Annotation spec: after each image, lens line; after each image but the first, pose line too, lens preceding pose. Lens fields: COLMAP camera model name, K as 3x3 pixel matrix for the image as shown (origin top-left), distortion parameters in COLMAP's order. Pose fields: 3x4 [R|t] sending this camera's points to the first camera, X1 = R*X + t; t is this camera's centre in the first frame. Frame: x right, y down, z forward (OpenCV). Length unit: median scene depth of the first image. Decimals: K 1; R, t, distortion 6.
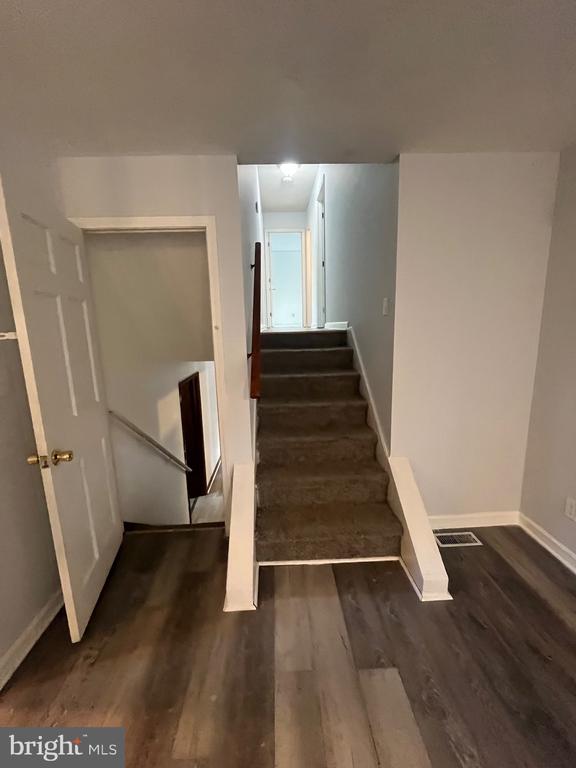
lens RADIAL K [[314.6, 0, 287.4], [0, 314.6, 385.8], [0, 0, 1]] dist [-0.002930, -0.000632]
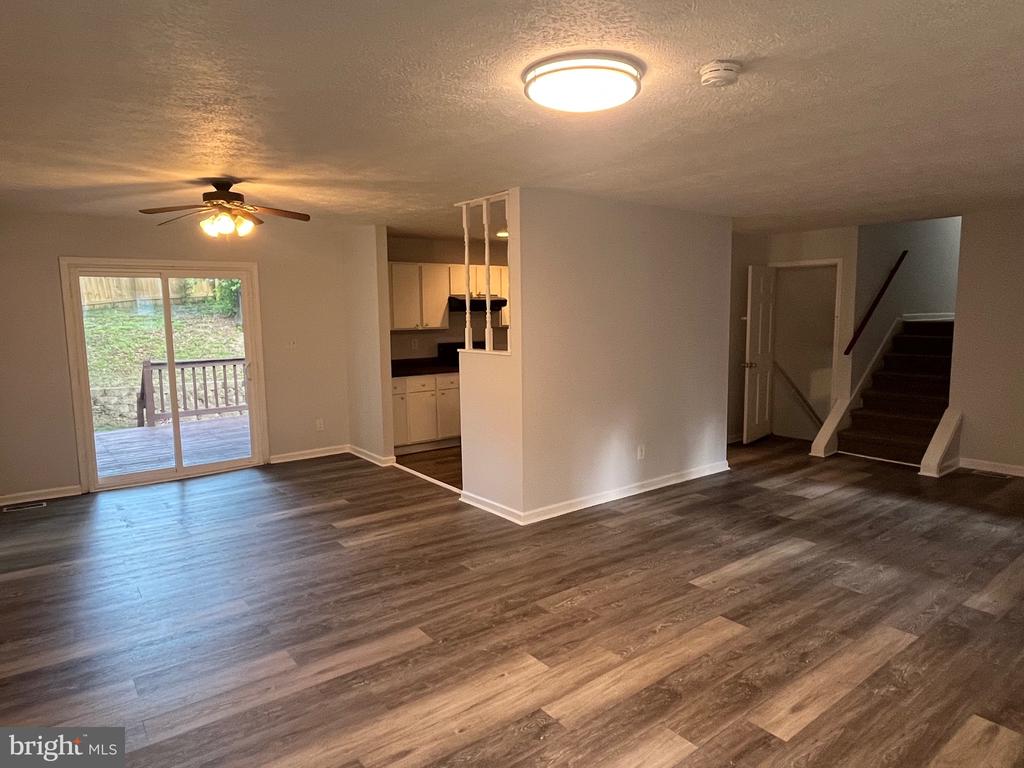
lens RADIAL K [[639.6, 0, 512.3], [0, 639.6, 383.5], [0, 0, 1]] dist [0.002269, 0.000216]
pose [[0.566419, 0.112762, -0.816367, 2.129647], [-0.153988, 0.987630, 0.029576, 0.452262], [0.809603, 0.108958, 0.576776, -3.118414]]
